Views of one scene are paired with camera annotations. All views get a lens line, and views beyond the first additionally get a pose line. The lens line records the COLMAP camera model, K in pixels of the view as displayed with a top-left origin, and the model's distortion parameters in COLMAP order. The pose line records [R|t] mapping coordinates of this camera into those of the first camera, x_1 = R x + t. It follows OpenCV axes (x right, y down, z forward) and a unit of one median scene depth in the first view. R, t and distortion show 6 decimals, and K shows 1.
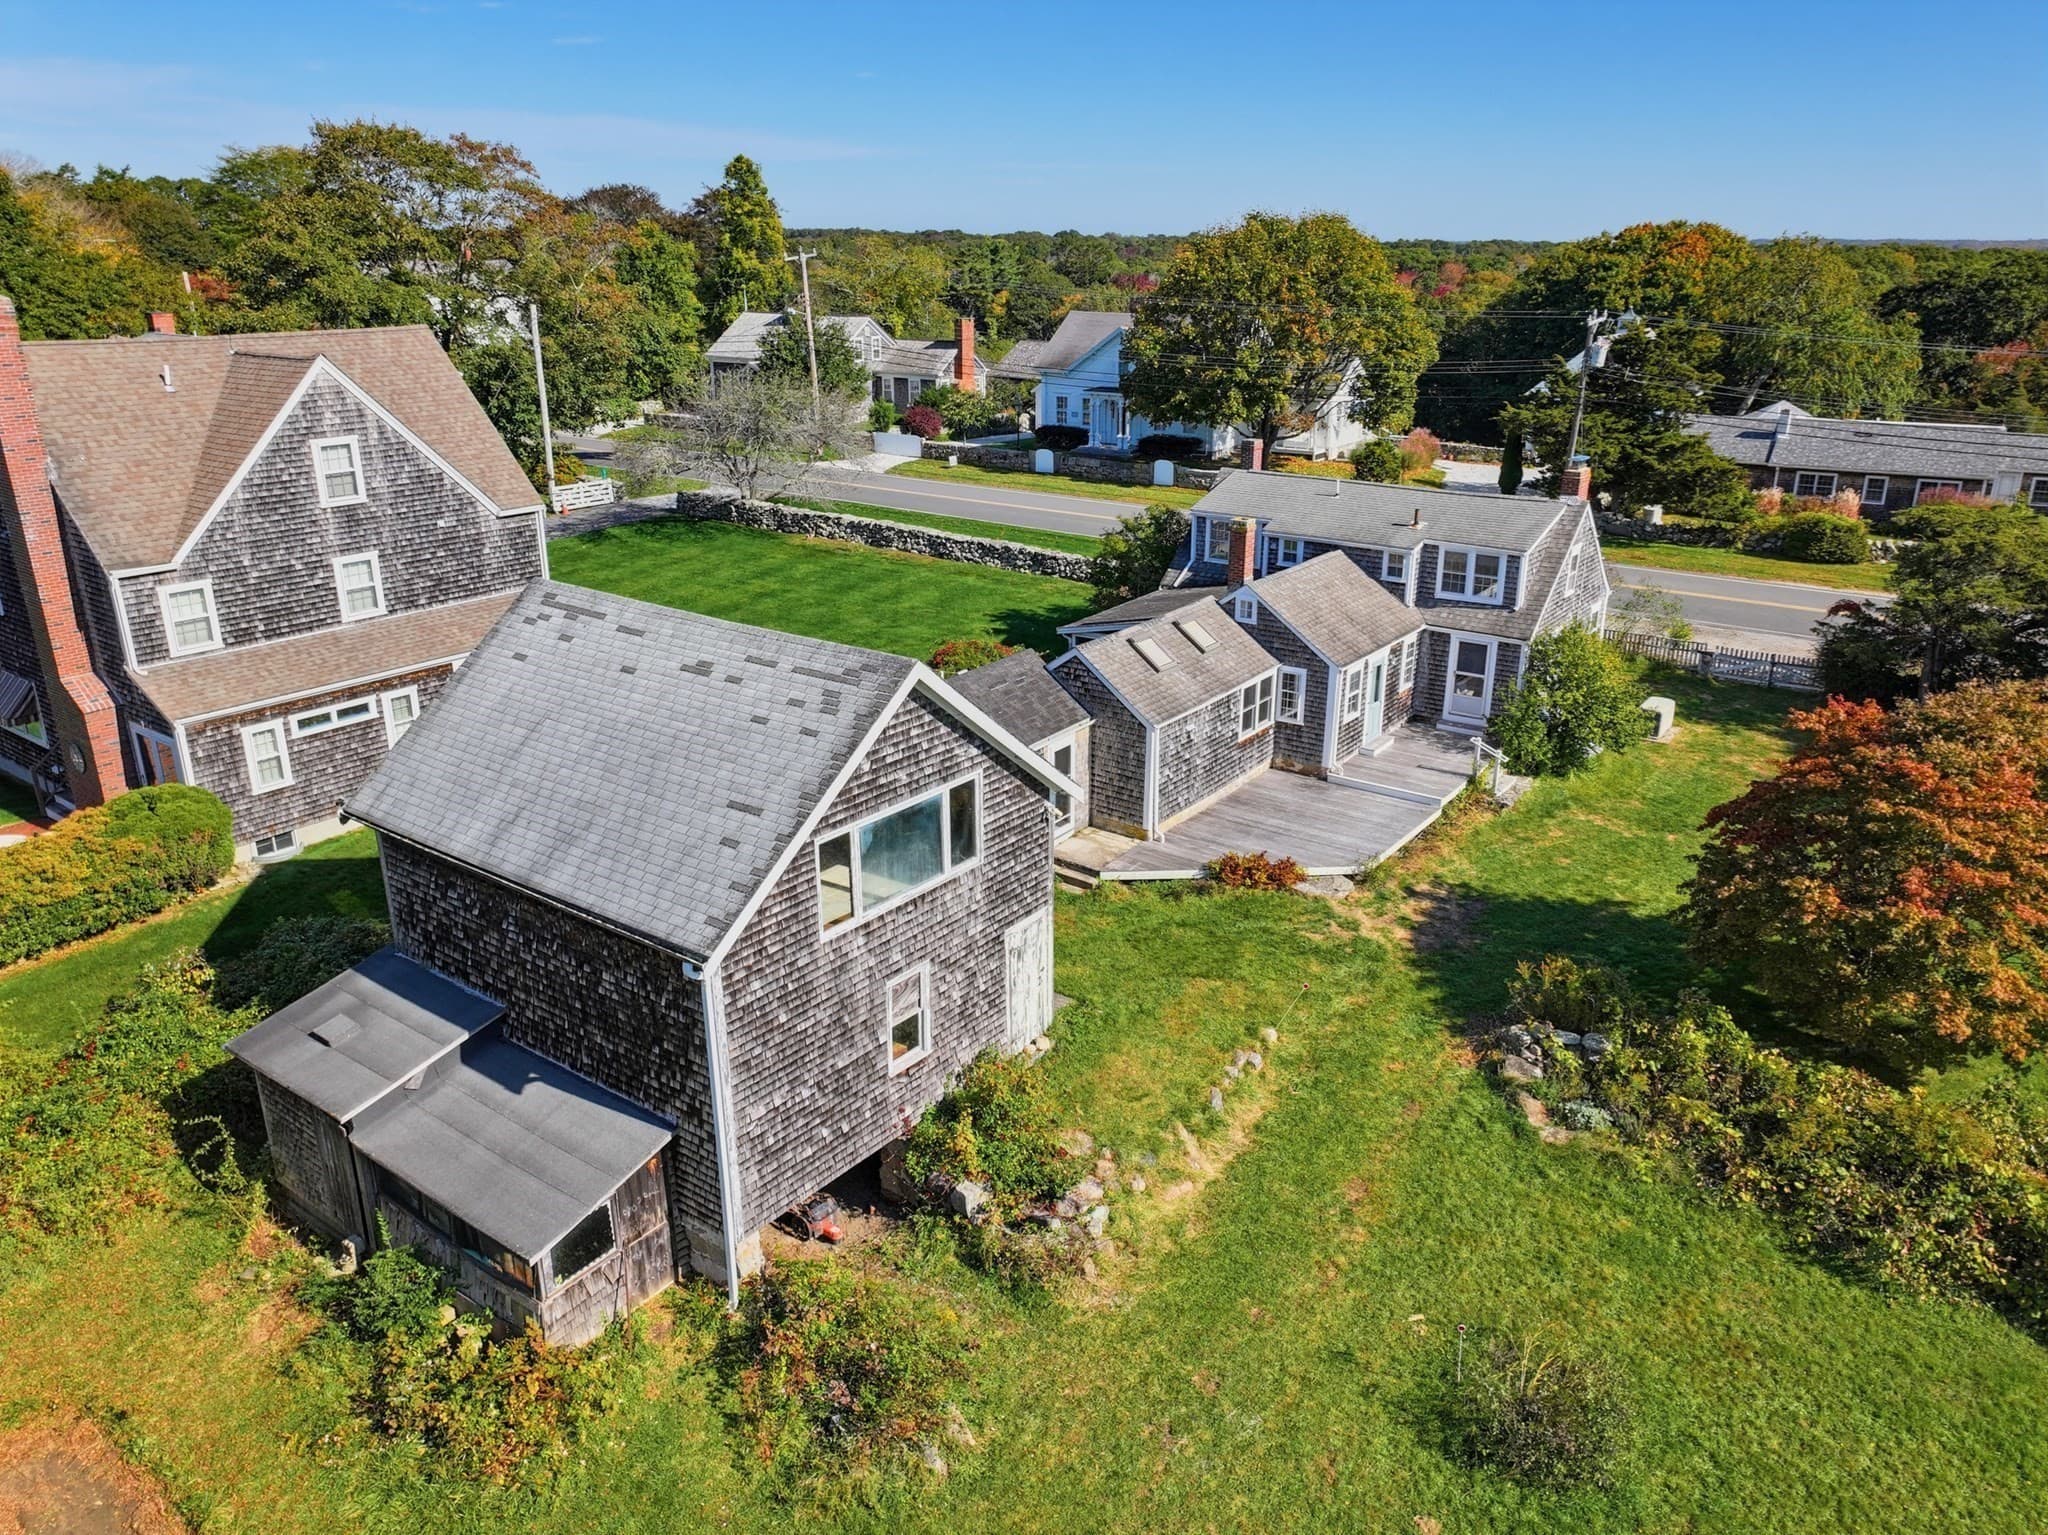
lens RADIAL K [[1394.3, 0, 1024.0], [0, 1394.3, 767.5], [0, 0, 1]] dist [0.002493, 0.006069]
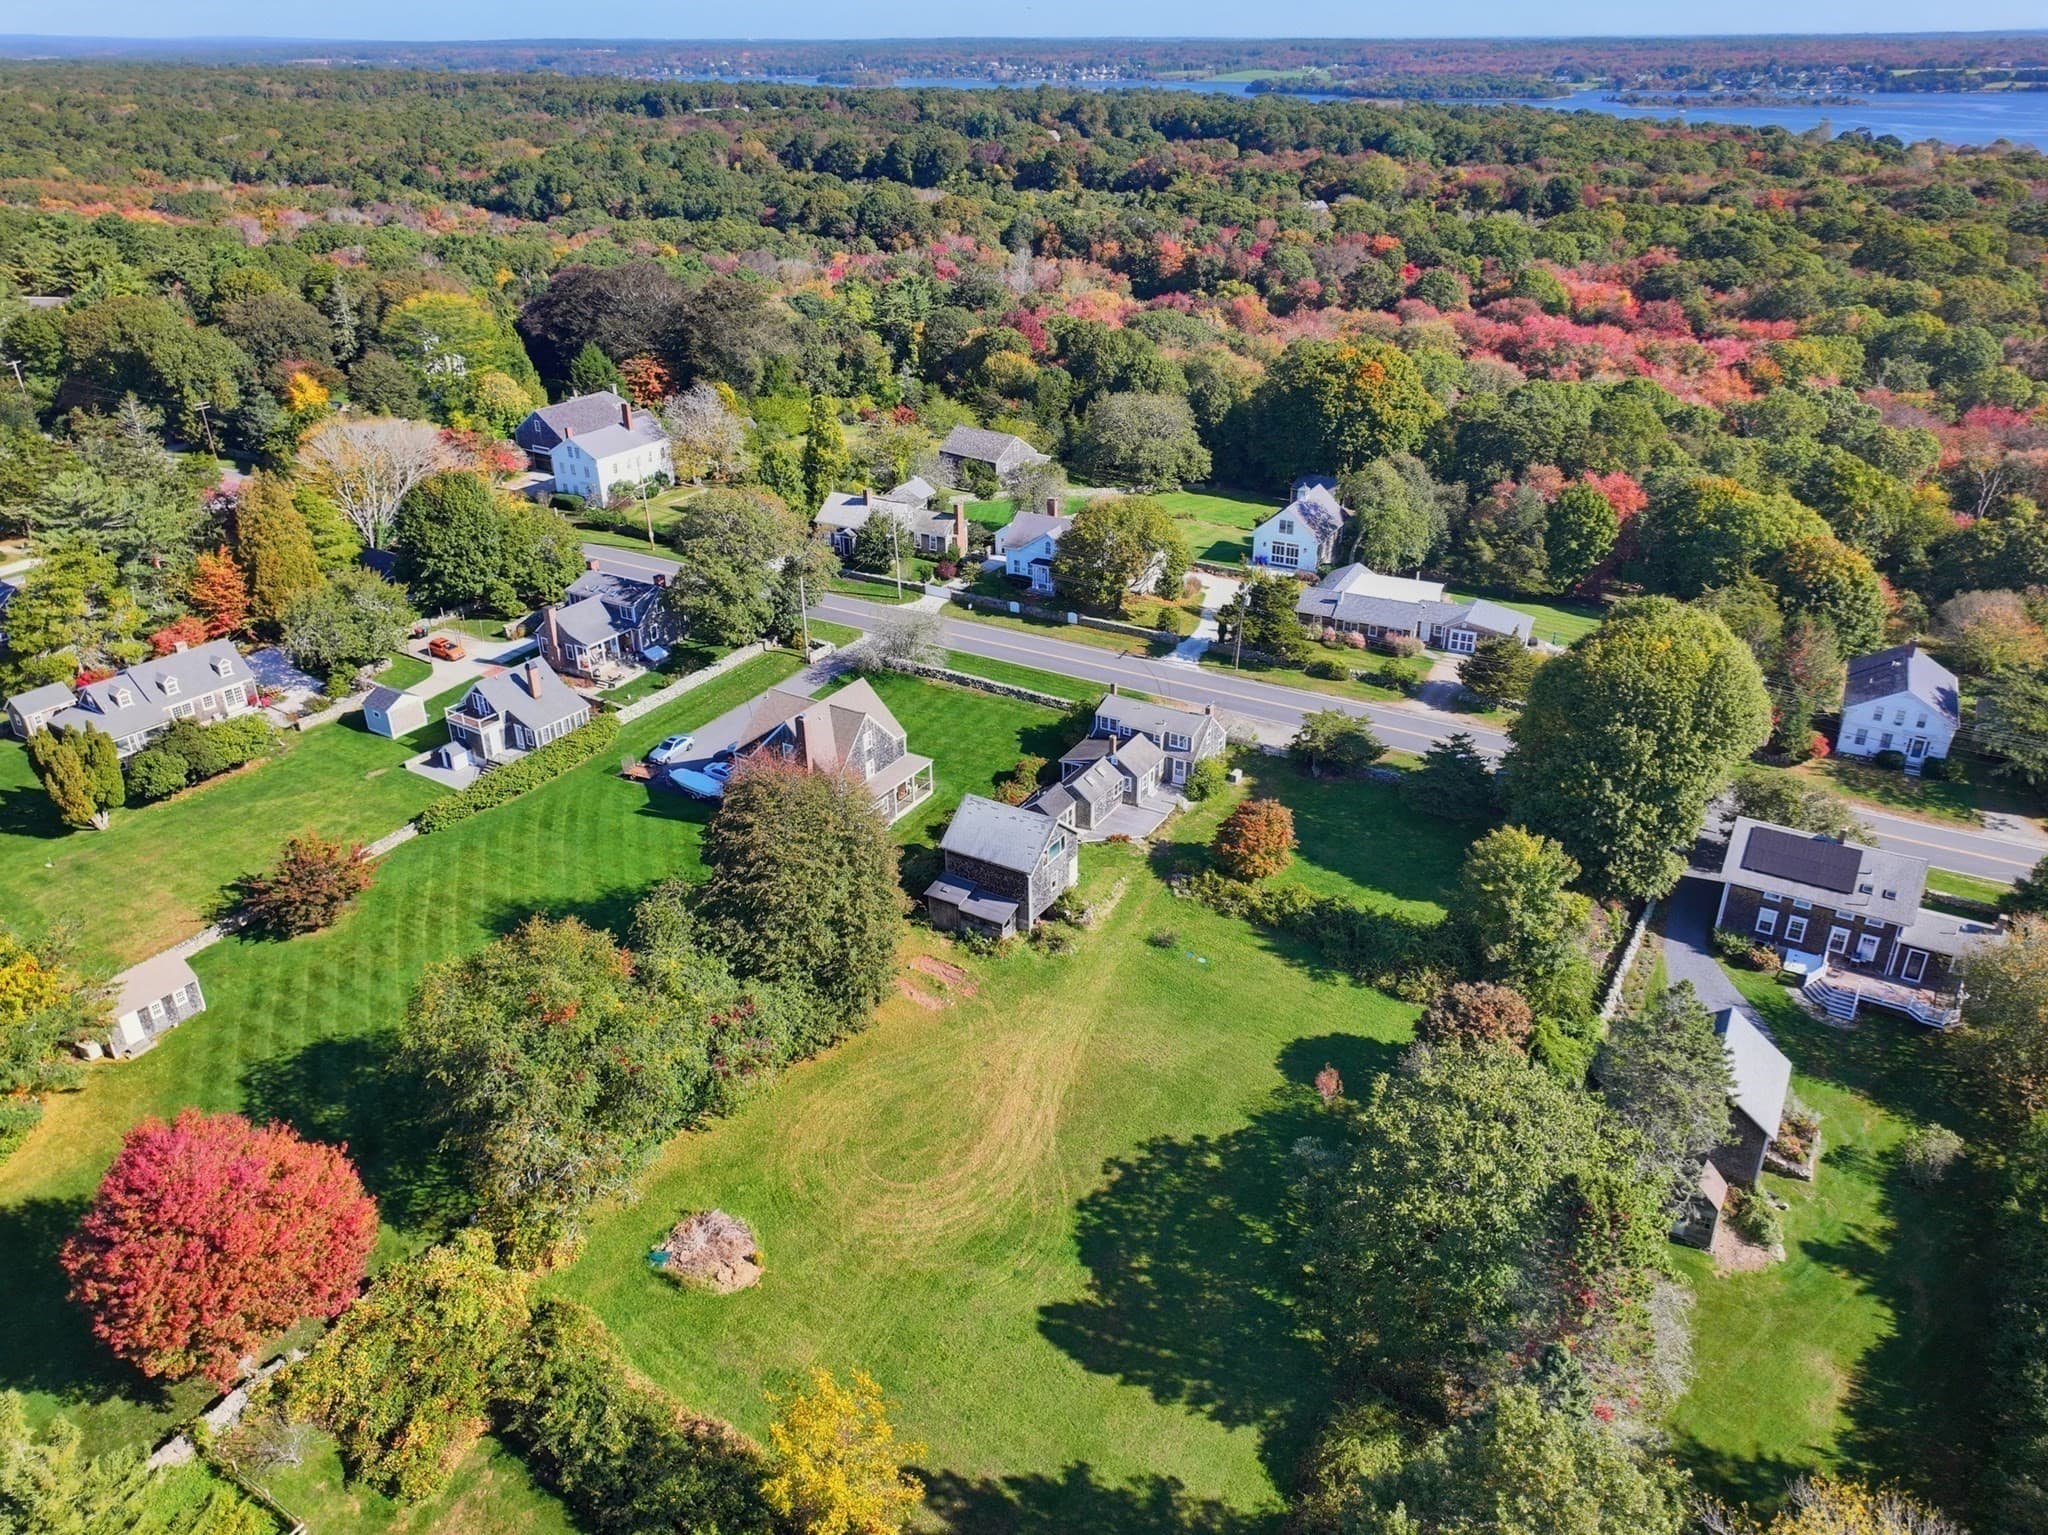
lens RADIAL K [[1394.3, 0, 1024.0], [0, 1394.3, 767.5], [0, 0, 1]] dist [0.002493, 0.006069]
pose [[0.994520, -0.049694, 0.091981, -0.448914], [0.037999, 0.991455, 0.124794, -0.616089], [-0.097397, -0.120615, 0.987910, -2.814494]]
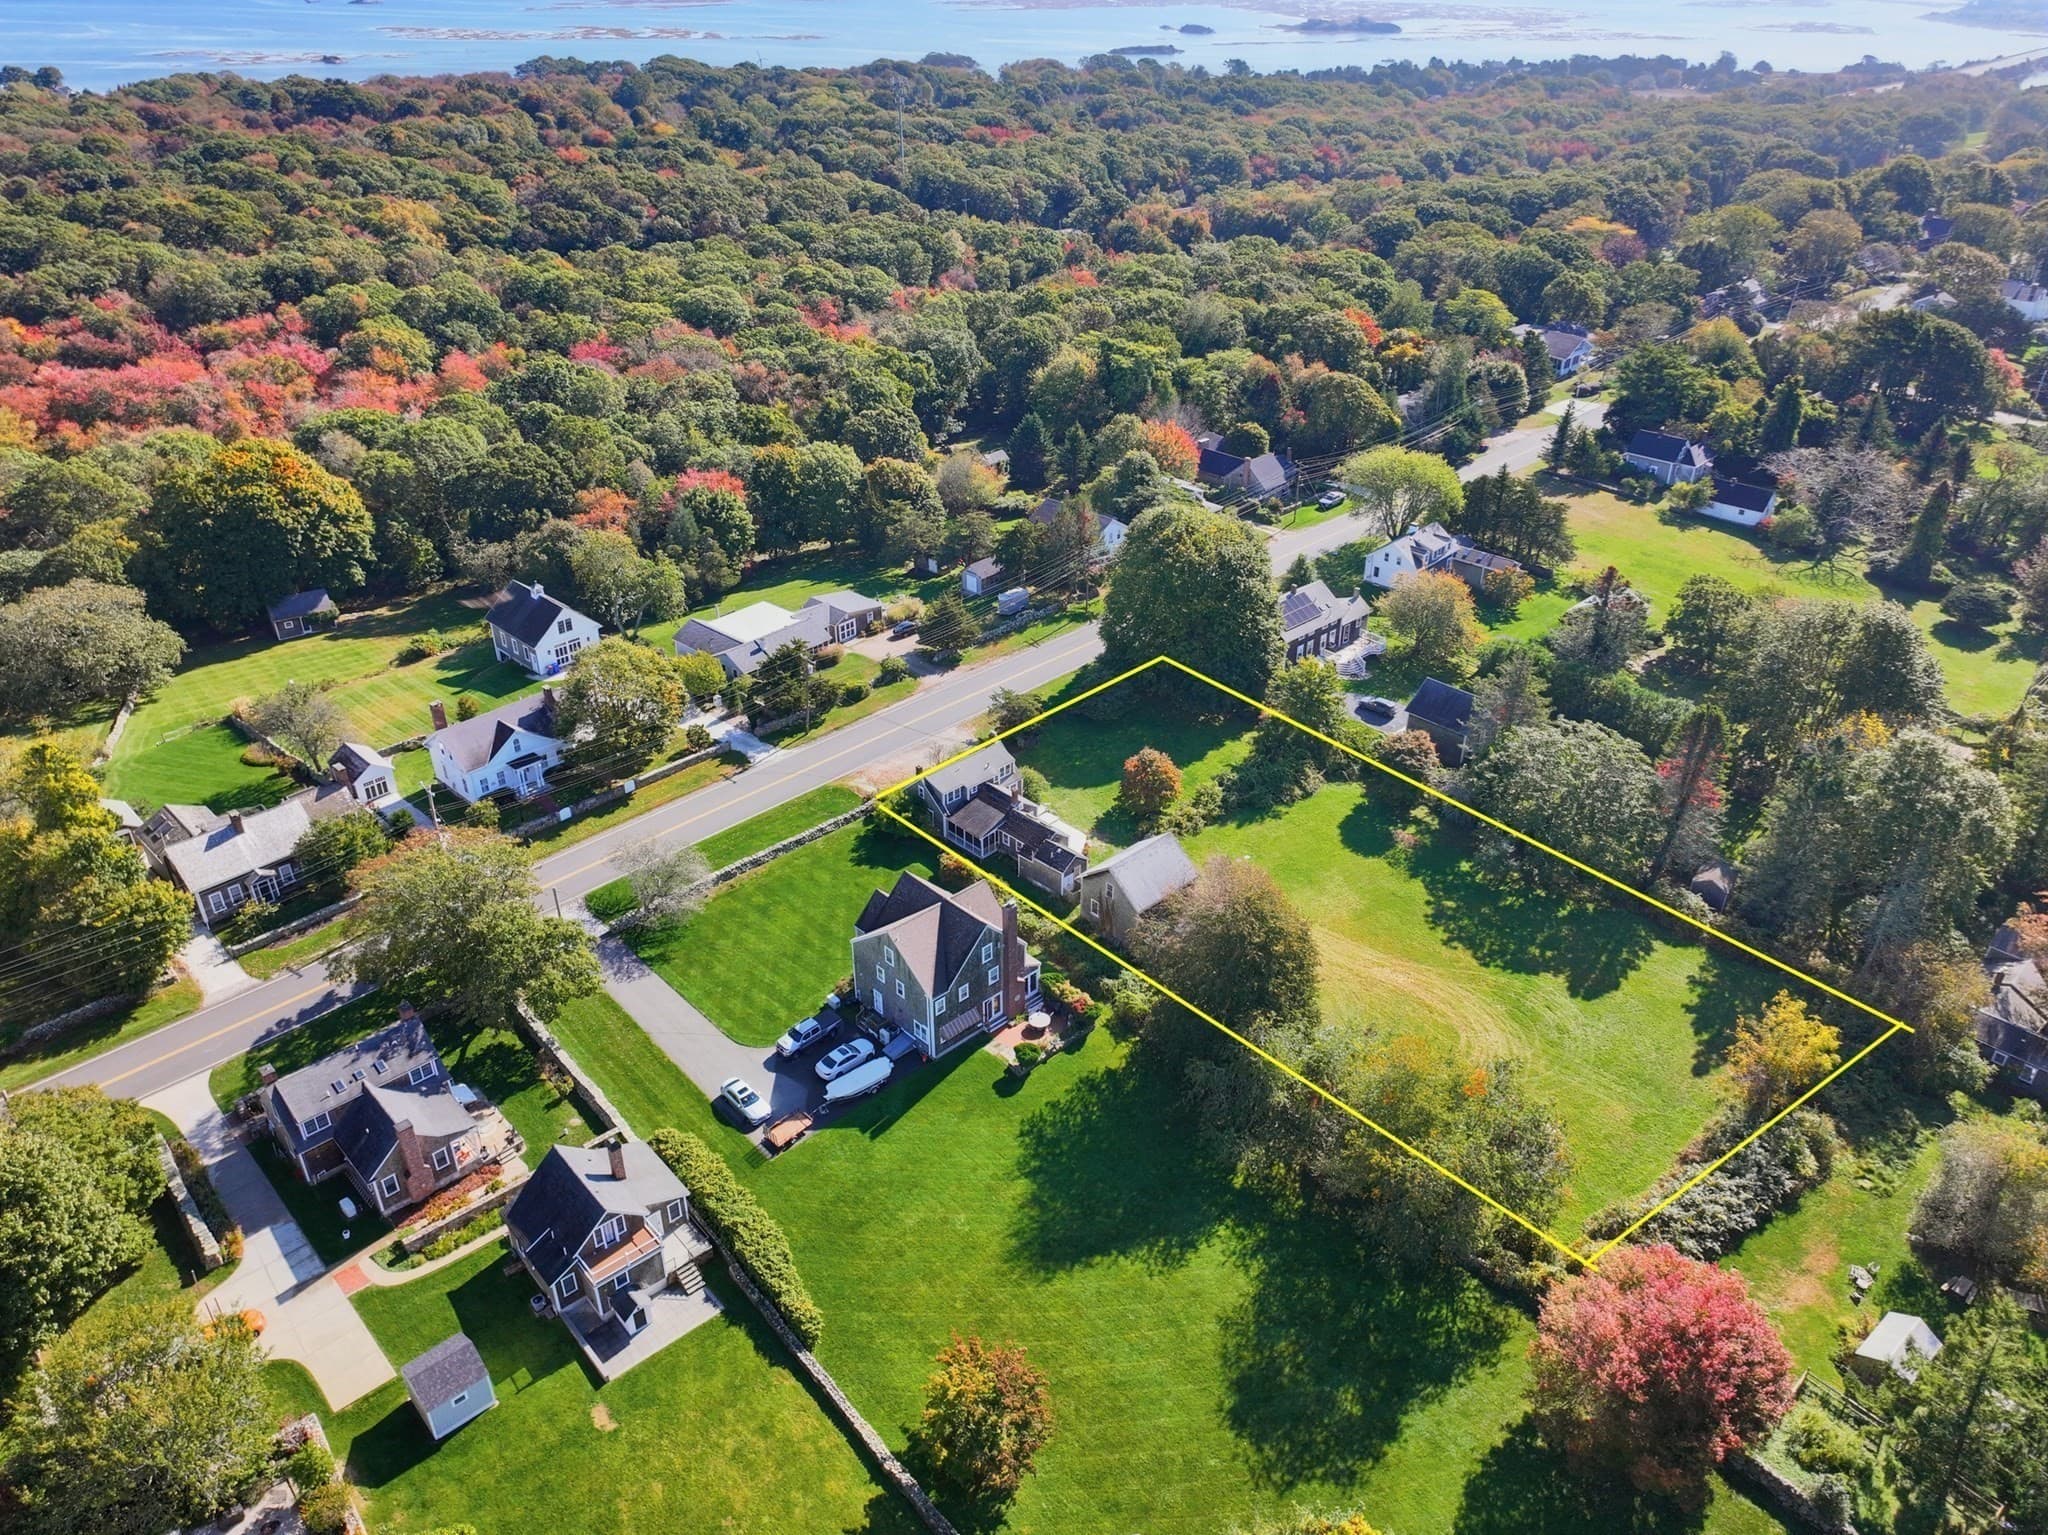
lens RADIAL K [[1394.3, 0, 1024.0], [0, 1394.3, 767.5], [0, 0, 1]] dist [0.002493, 0.006069]
pose [[0.143968, -0.504341, 0.851418, -3.732617], [0.326437, 0.836426, 0.440263, -2.288693], [-0.934191, 0.214551, 0.285054, -0.298516]]
